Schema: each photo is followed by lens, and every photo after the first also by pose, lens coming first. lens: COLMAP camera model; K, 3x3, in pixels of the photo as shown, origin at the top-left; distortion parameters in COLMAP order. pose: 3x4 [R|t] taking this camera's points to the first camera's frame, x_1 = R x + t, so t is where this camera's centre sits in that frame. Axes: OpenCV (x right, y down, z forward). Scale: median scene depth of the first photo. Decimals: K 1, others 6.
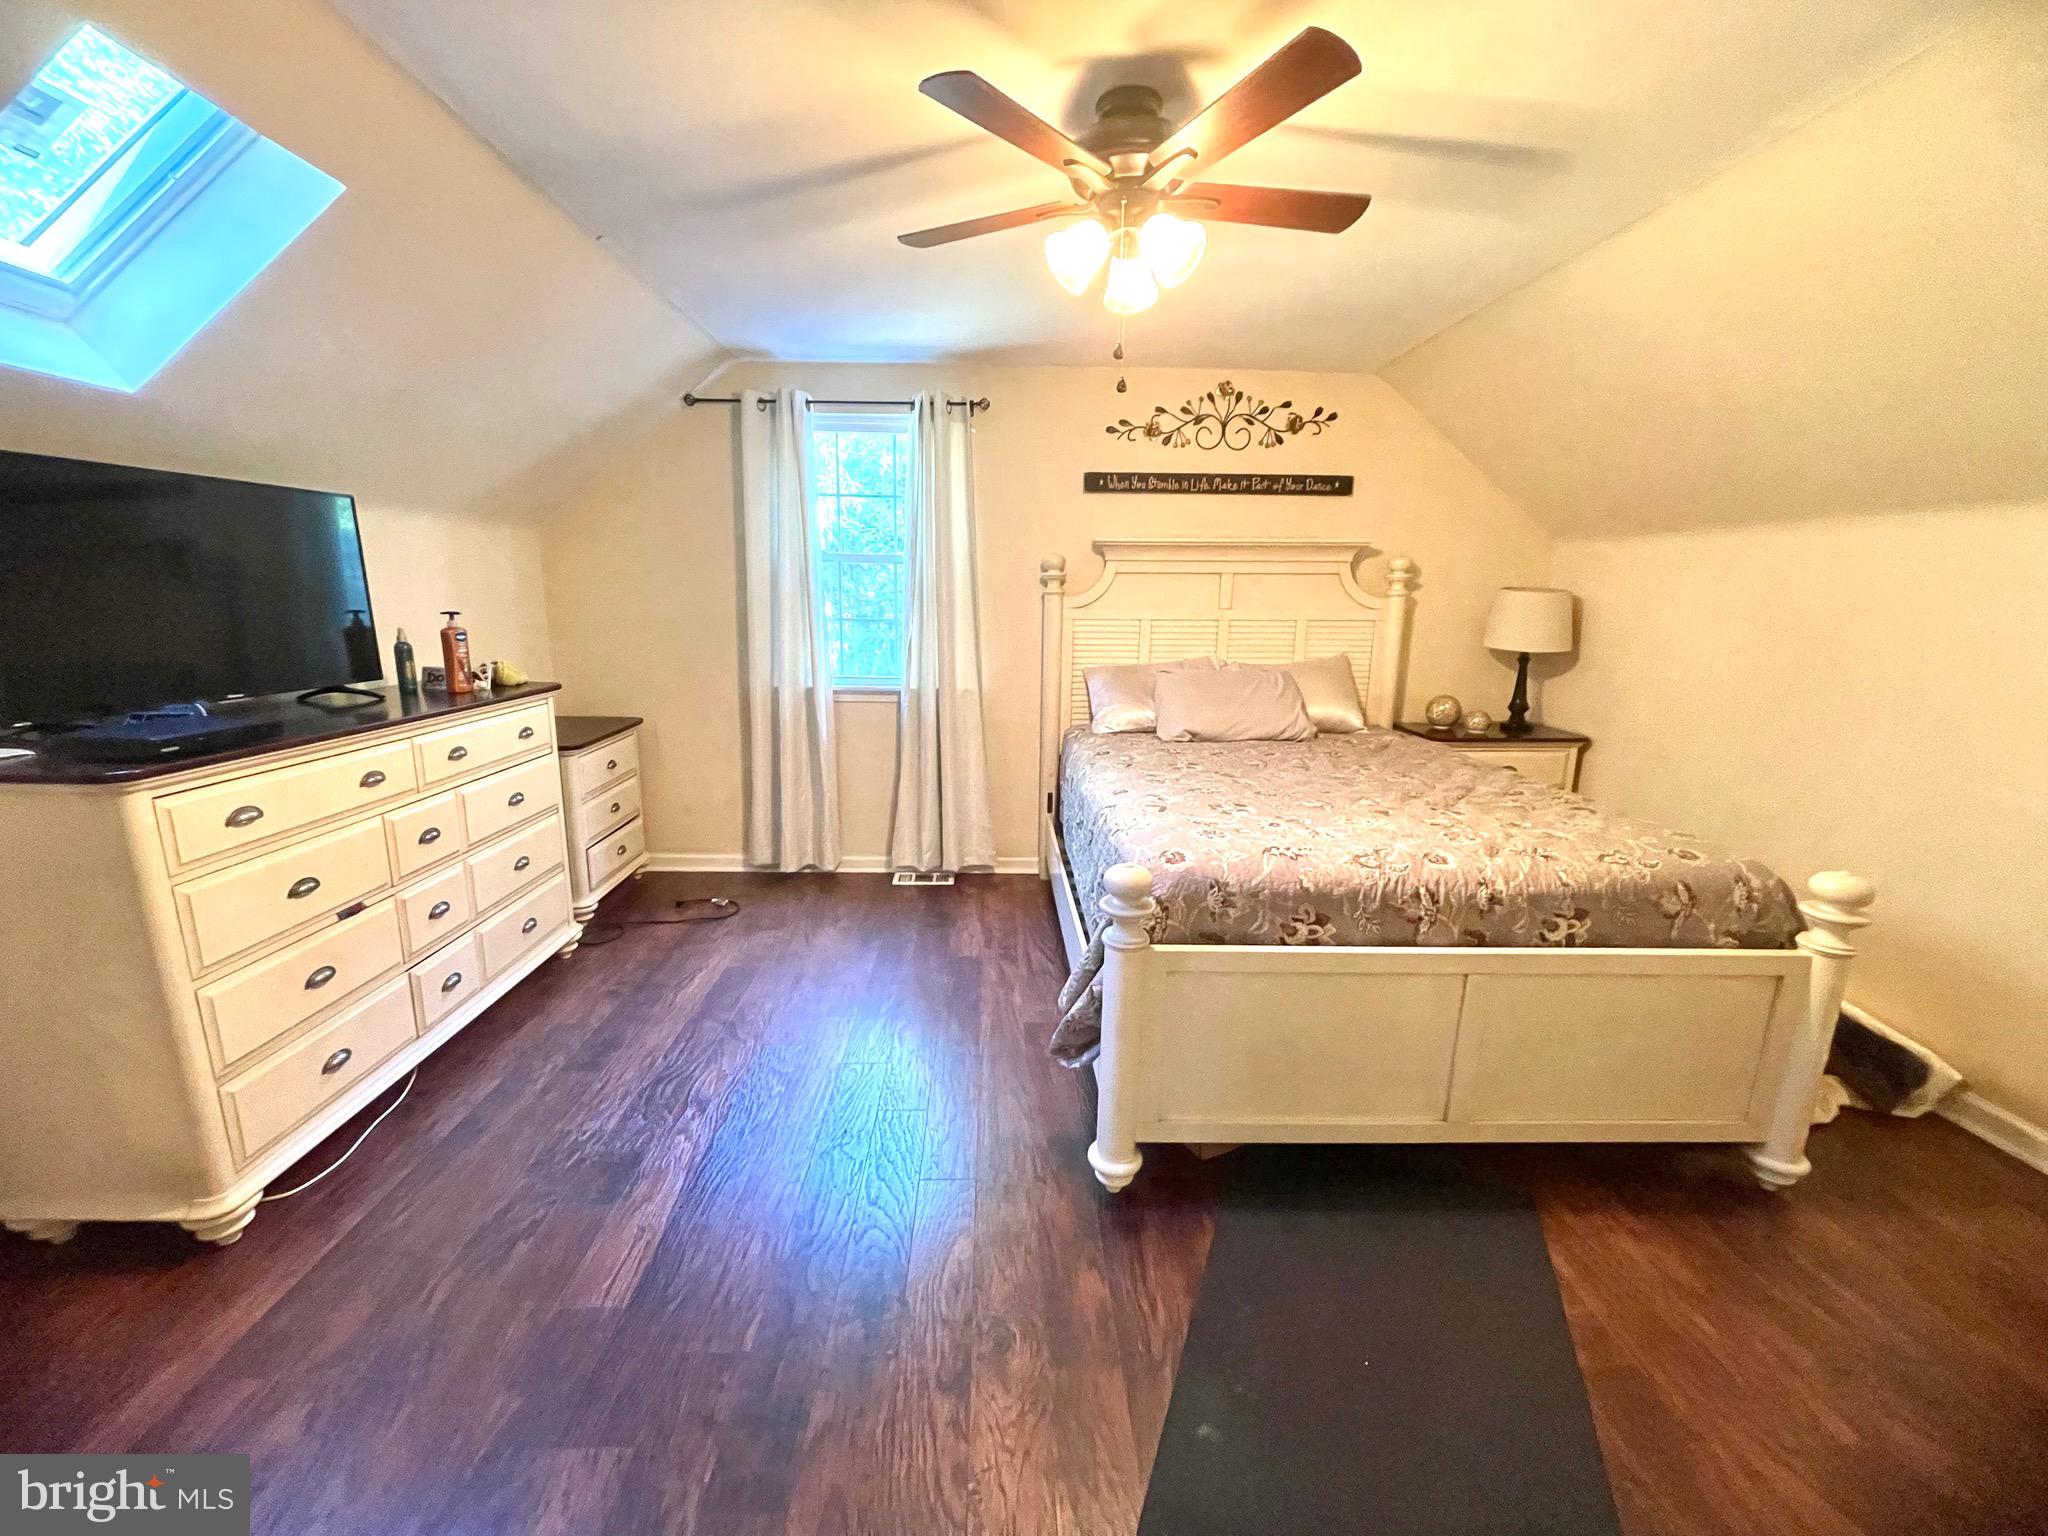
lens RADIAL K [[823.5, 0, 1016.6], [0, 823.5, 767.3], [0, 0, 1]] dist [-0.001197, -0.000009]
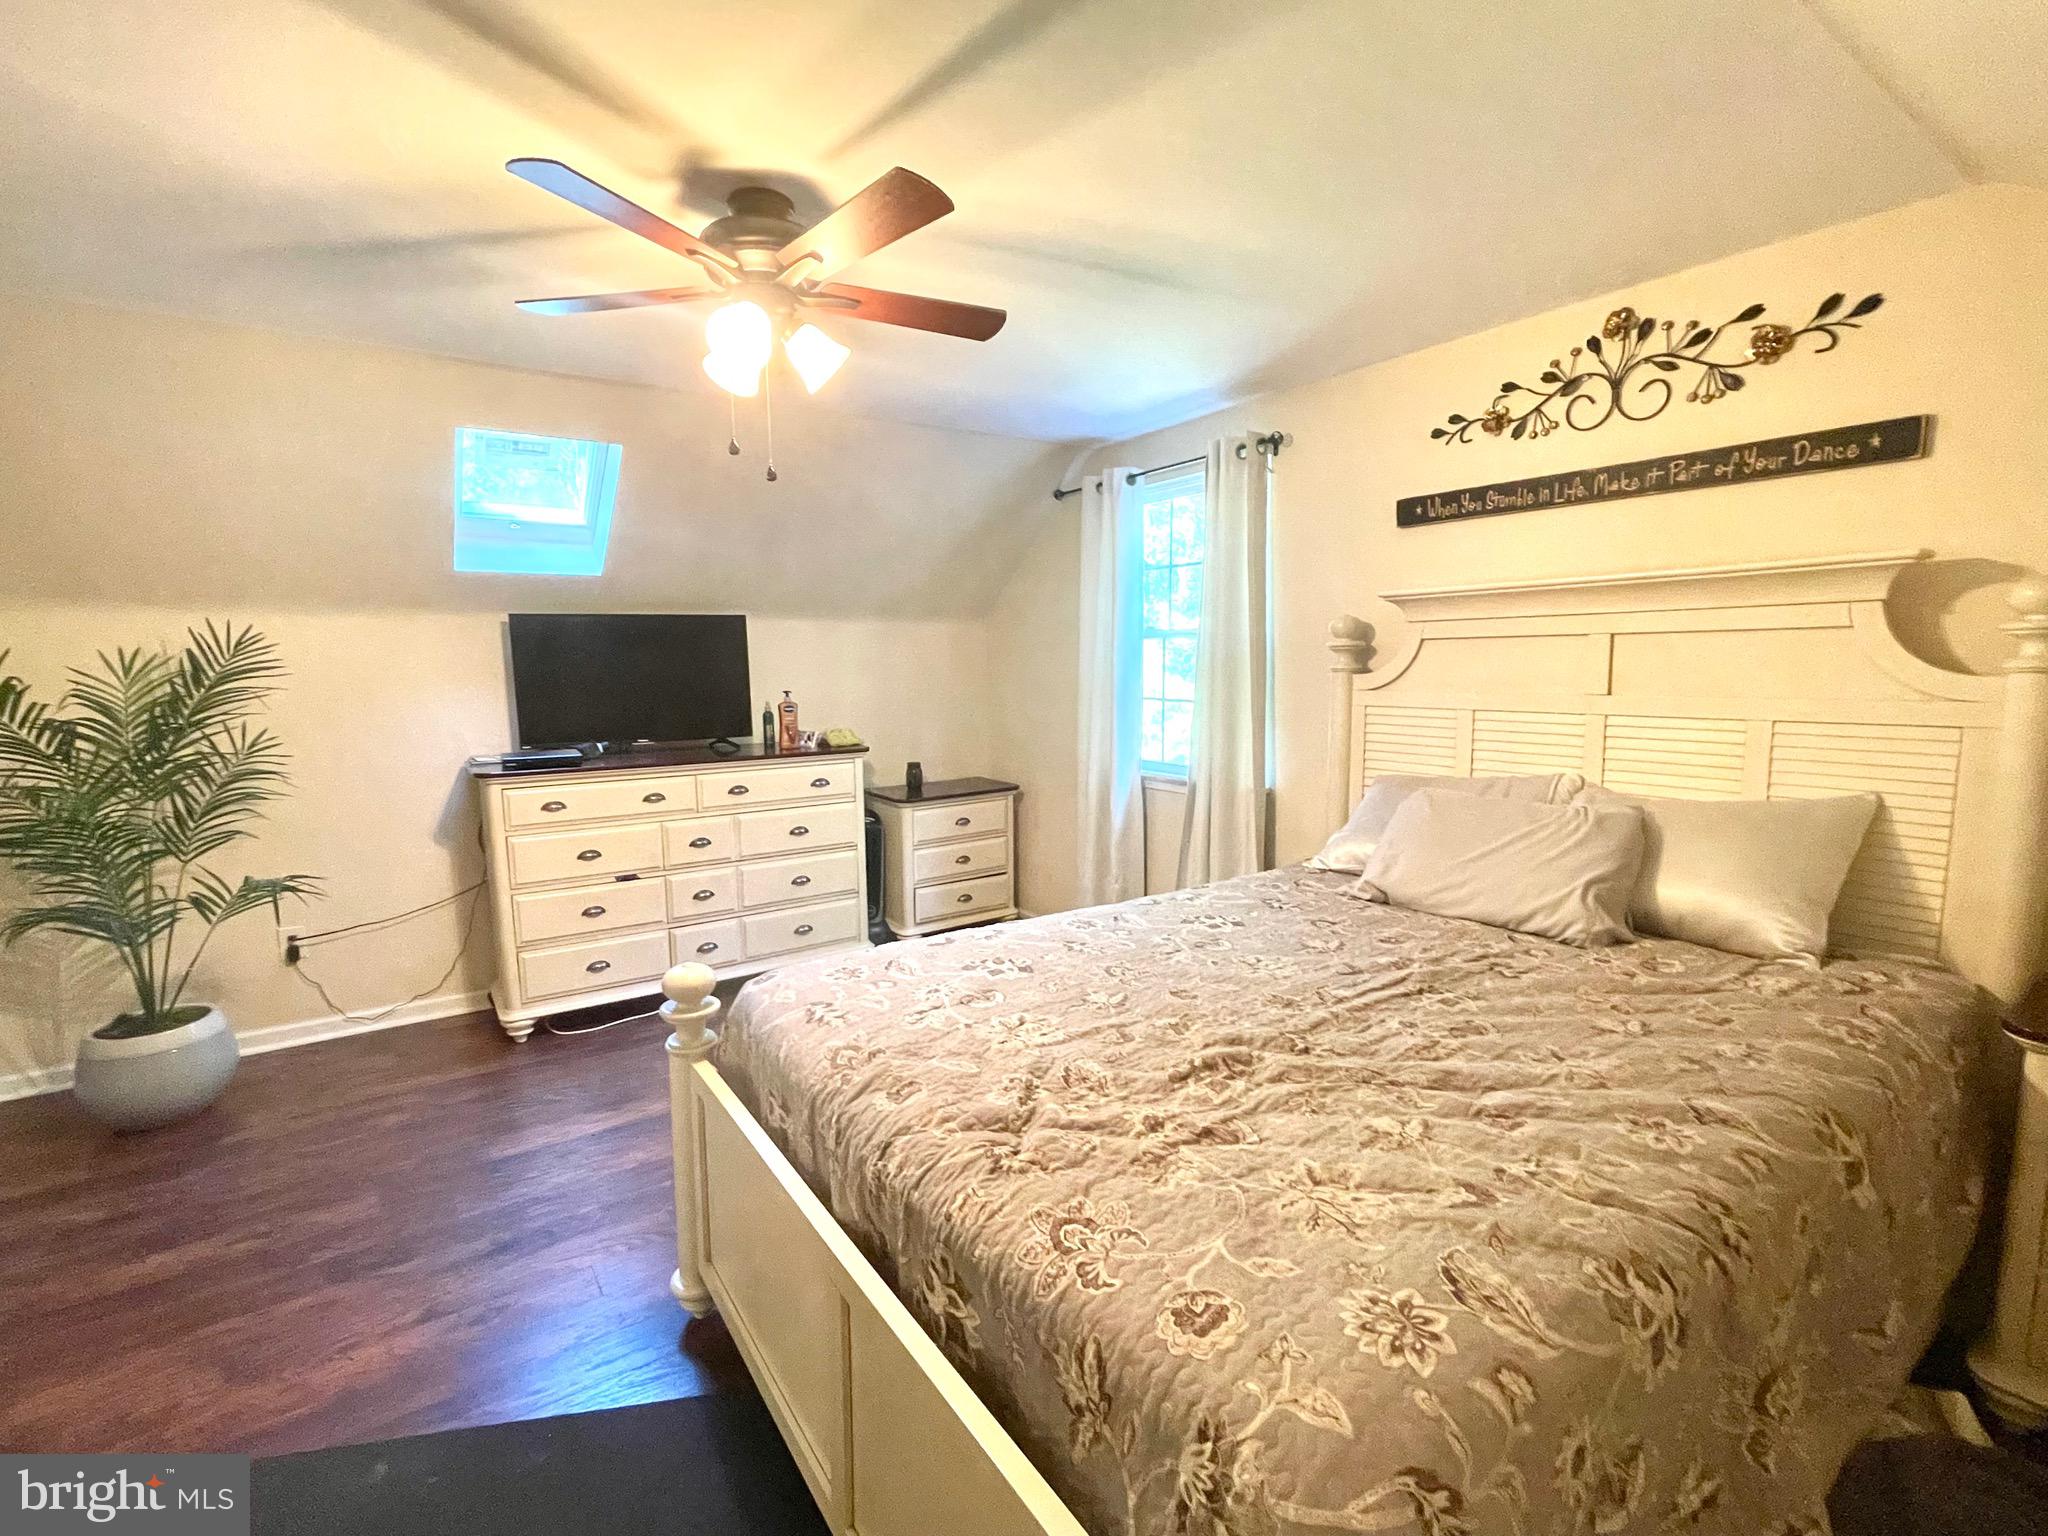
lens RADIAL K [[929.9, 0, 1024.9], [0, 929.9, 768.7], [0, 0, 1]] dist [-0.000094, 0.001348]
pose [[0.547225, 0.081752, -0.832984, 0.593762], [-0.156618, 0.987641, -0.005959, -0.078000], [0.822202, 0.133721, 0.553266, 0.330650]]
